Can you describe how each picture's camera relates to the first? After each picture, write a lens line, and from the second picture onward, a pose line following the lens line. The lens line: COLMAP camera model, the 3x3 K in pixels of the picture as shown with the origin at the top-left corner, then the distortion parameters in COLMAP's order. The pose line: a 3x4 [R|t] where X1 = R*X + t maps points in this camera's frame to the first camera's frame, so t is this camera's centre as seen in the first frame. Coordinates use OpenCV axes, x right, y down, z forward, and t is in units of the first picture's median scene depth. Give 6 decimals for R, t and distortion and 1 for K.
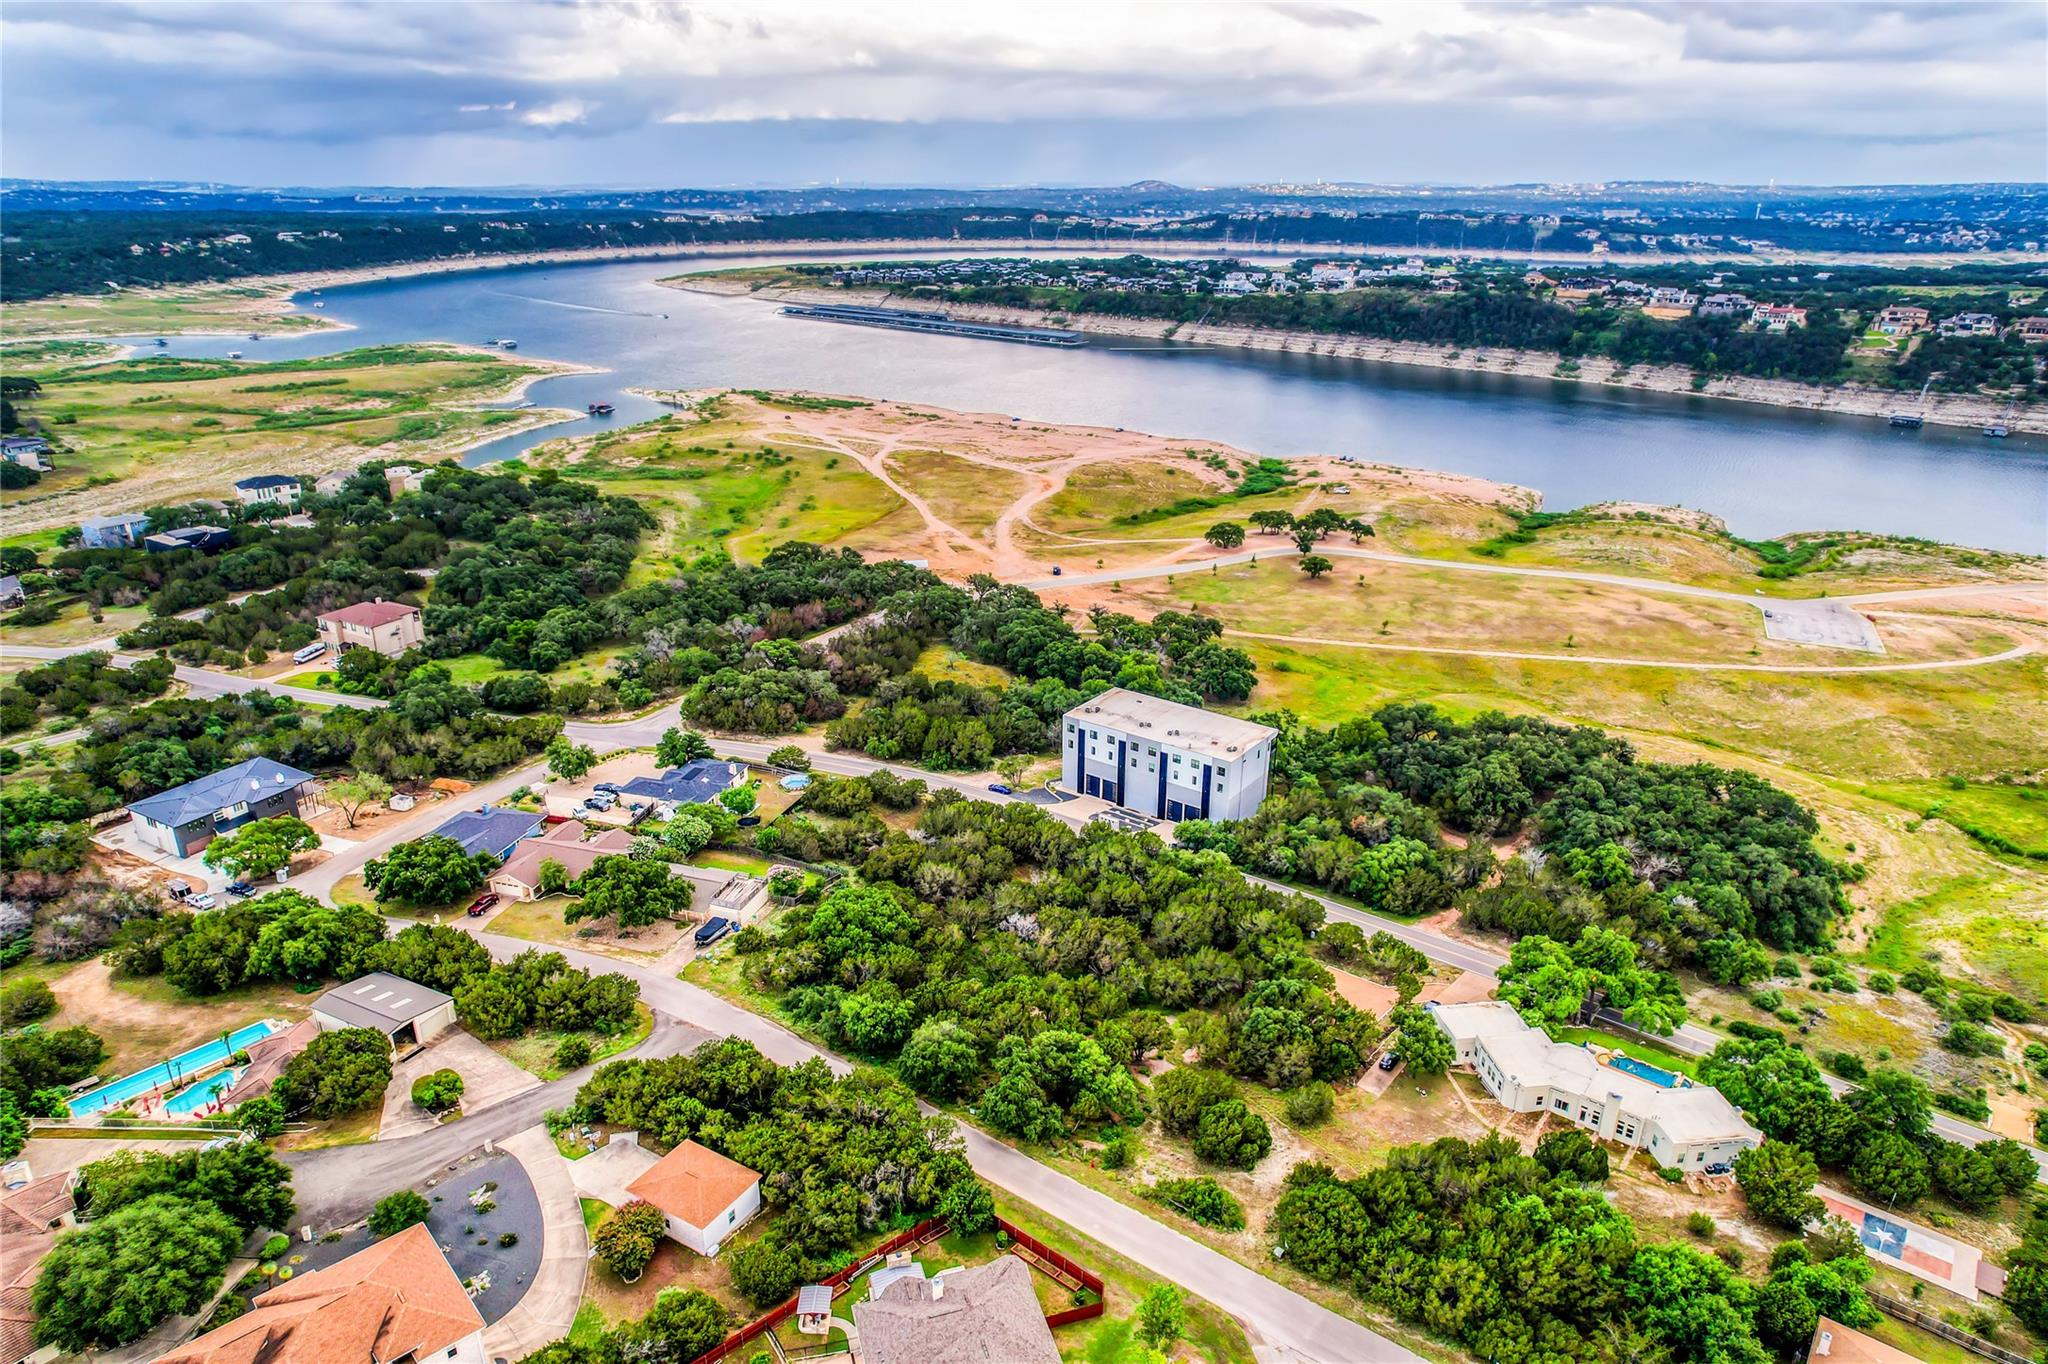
lens RADIAL K [[1320.5, 0, 1029.0], [0, 1320.5, 682.8], [0, 0, 1]] dist [-0.073732, 0.068800]
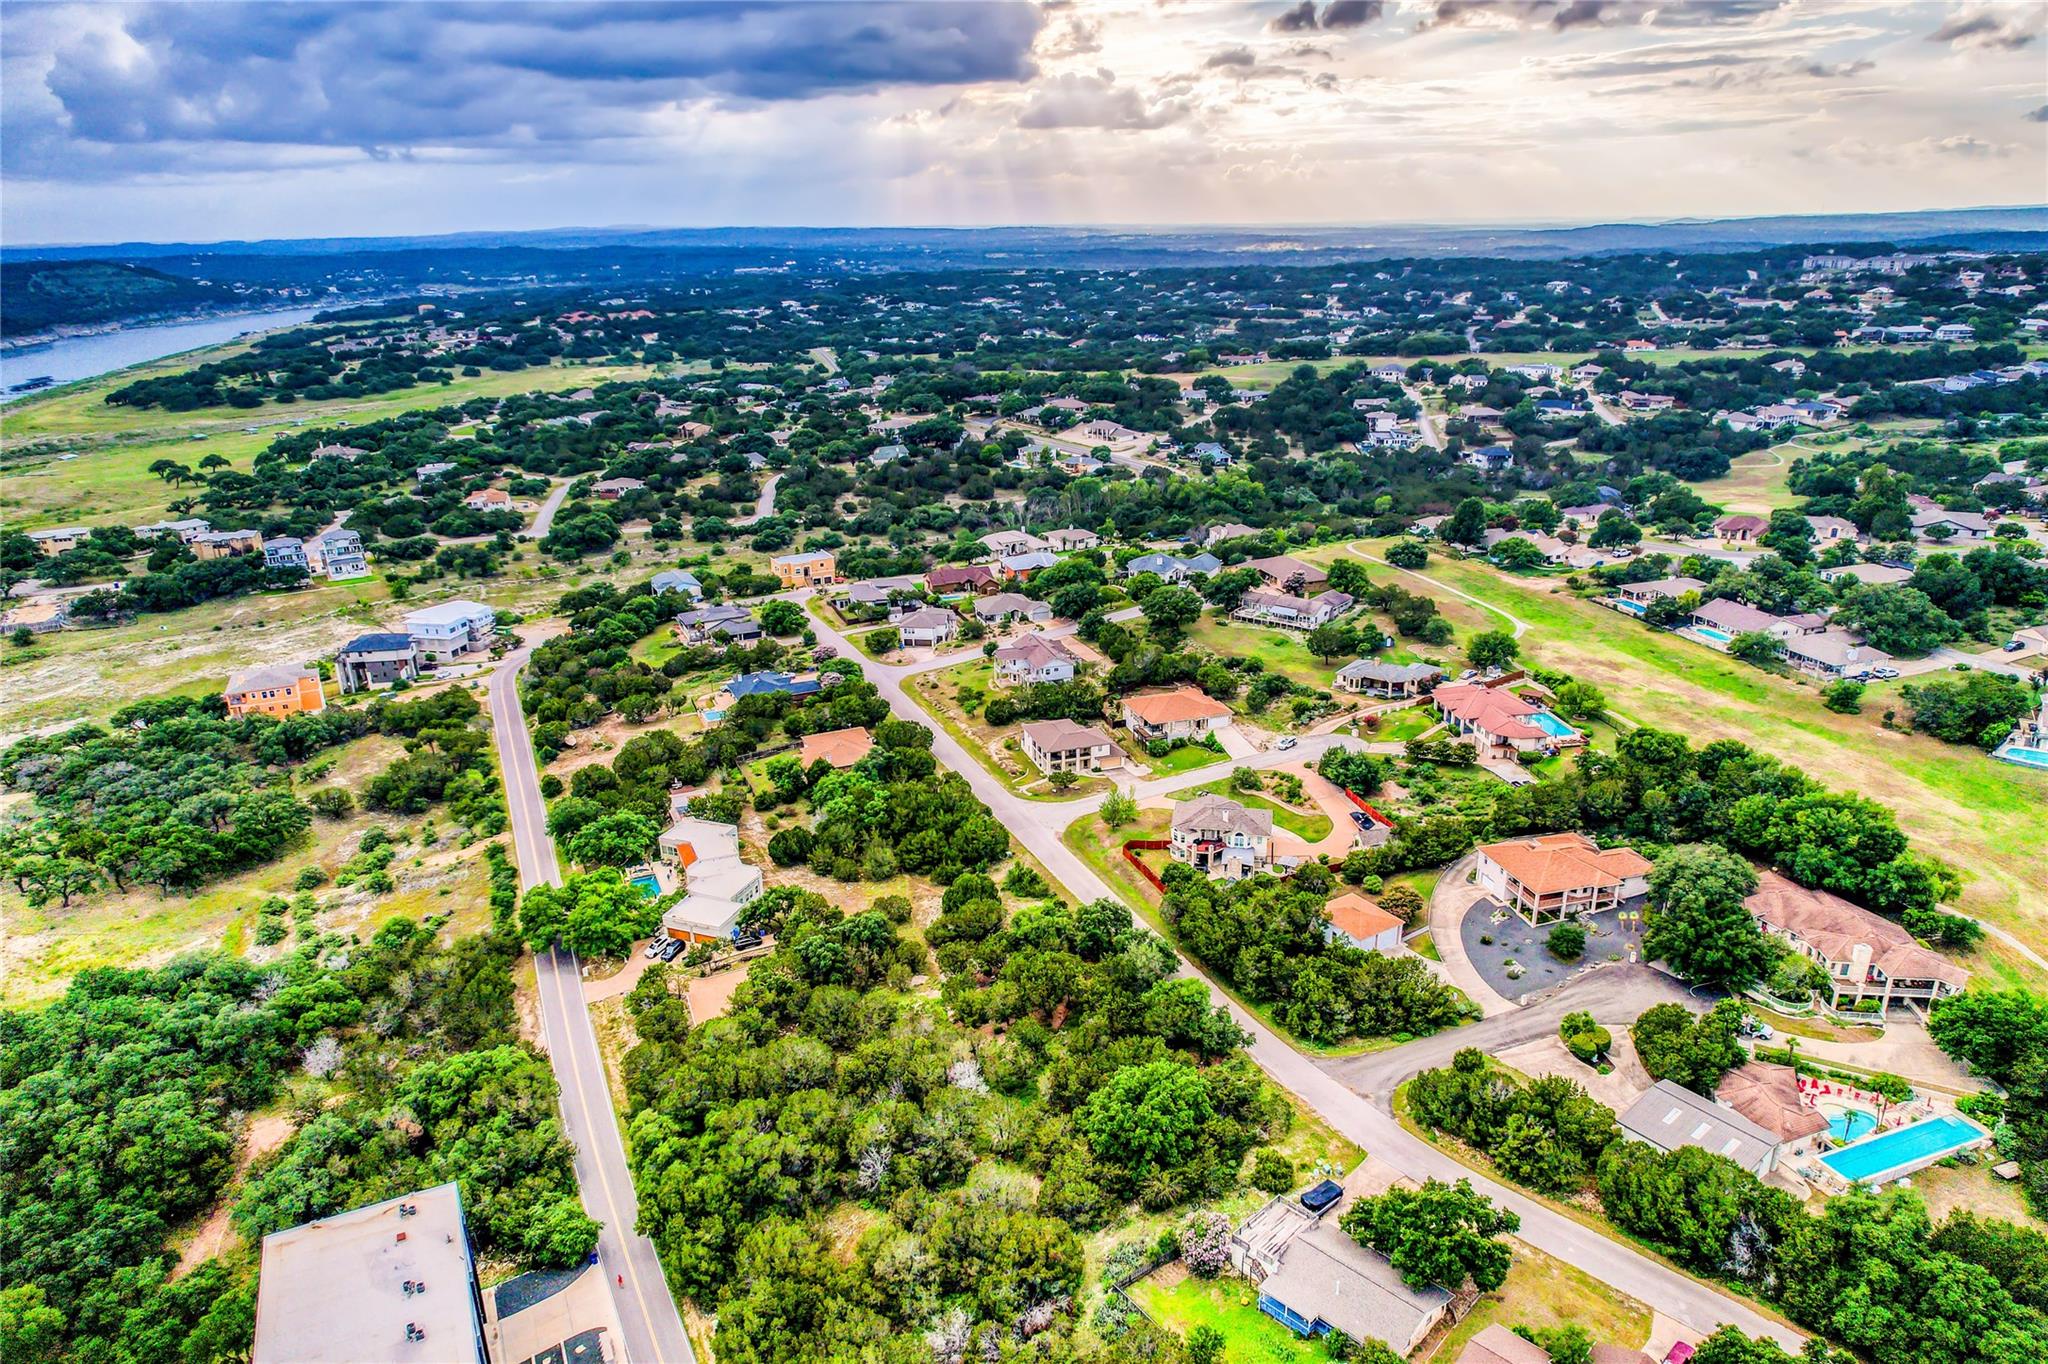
lens RADIAL K [[1320.5, 0, 1029.0], [0, 1320.5, 682.8], [0, 0, 1]] dist [-0.073732, 0.068800]
pose [[-0.883465, -0.148282, 0.444412, -0.451383], [0.181162, 0.766674, 0.615947, -0.630943], [-0.432053, 0.624678, -0.650467, 1.616154]]
